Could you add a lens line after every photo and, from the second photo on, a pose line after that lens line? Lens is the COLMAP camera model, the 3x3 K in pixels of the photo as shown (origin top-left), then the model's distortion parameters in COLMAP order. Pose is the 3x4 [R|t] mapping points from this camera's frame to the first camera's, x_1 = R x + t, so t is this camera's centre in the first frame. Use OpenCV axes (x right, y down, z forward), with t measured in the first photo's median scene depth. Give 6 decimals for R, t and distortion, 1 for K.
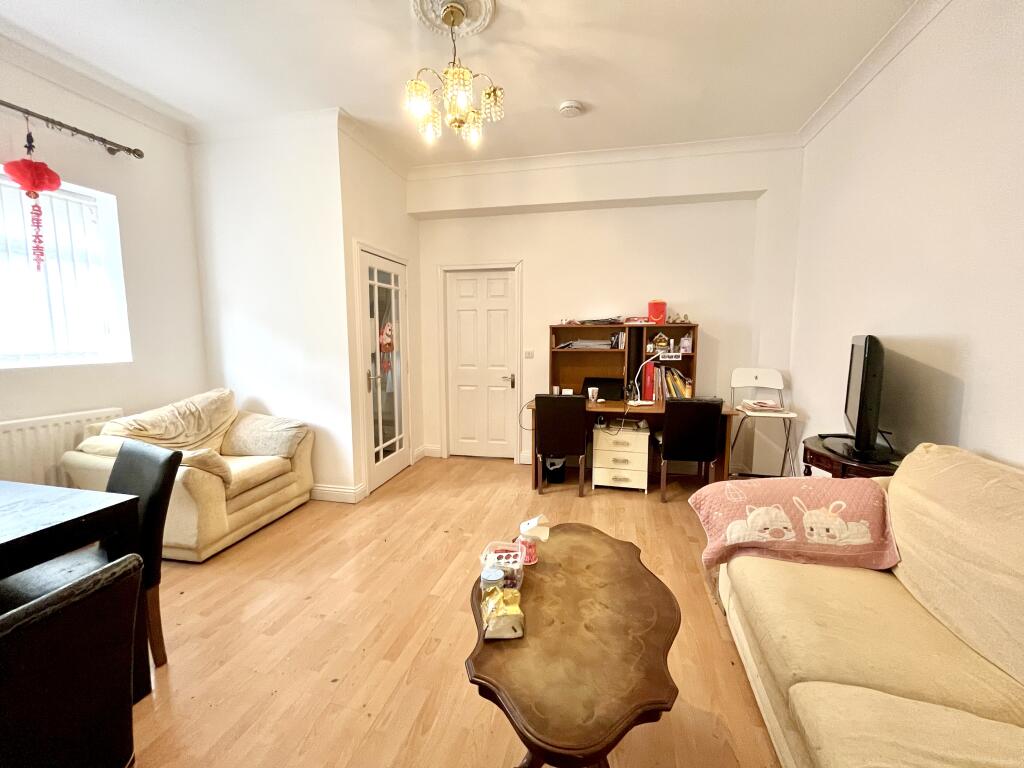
lens RADIAL K [[410.2, 0, 512.1], [0, 410.2, 380.4], [0, 0, 1]] dist [-0.001763, -0.000274]
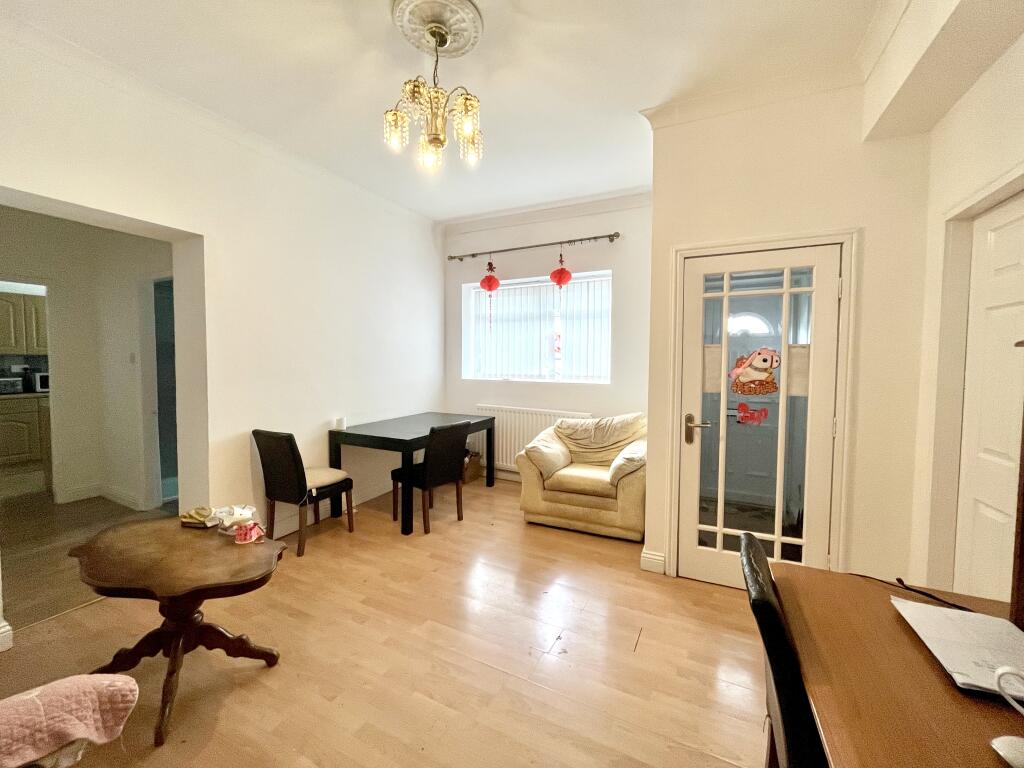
lens RADIAL K [[410.2, 0, 512.1], [0, 410.2, 380.4], [0, 0, 1]] dist [-0.001763, -0.000274]
pose [[-0.222176, 0.043869, -0.974019, 0.437950], [-0.114190, 0.990942, 0.070678, -0.099455], [0.968297, 0.126926, -0.215154, 0.821366]]
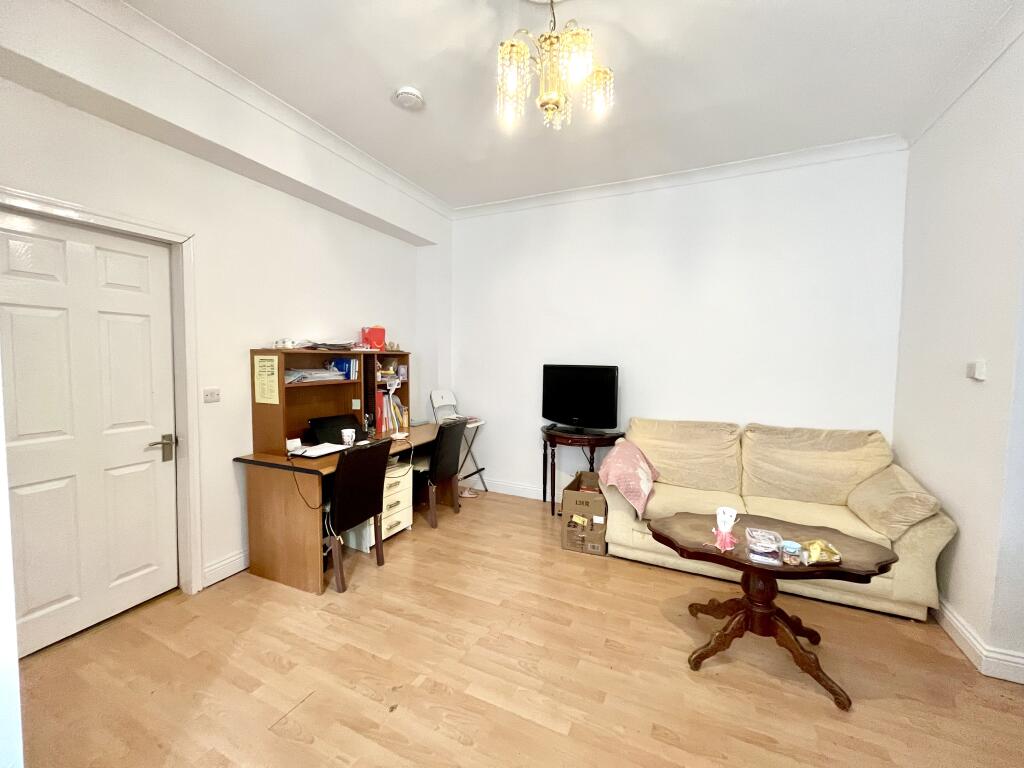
lens RADIAL K [[410.2, 0, 512.1], [0, 410.2, 380.4], [0, 0, 1]] dist [-0.001763, -0.000274]
pose [[0.192280, -0.051286, 0.979999, -0.543558], [0.092940, 0.995096, 0.033840, -0.078053], [-0.976929, 0.084575, 0.196103, 0.551372]]
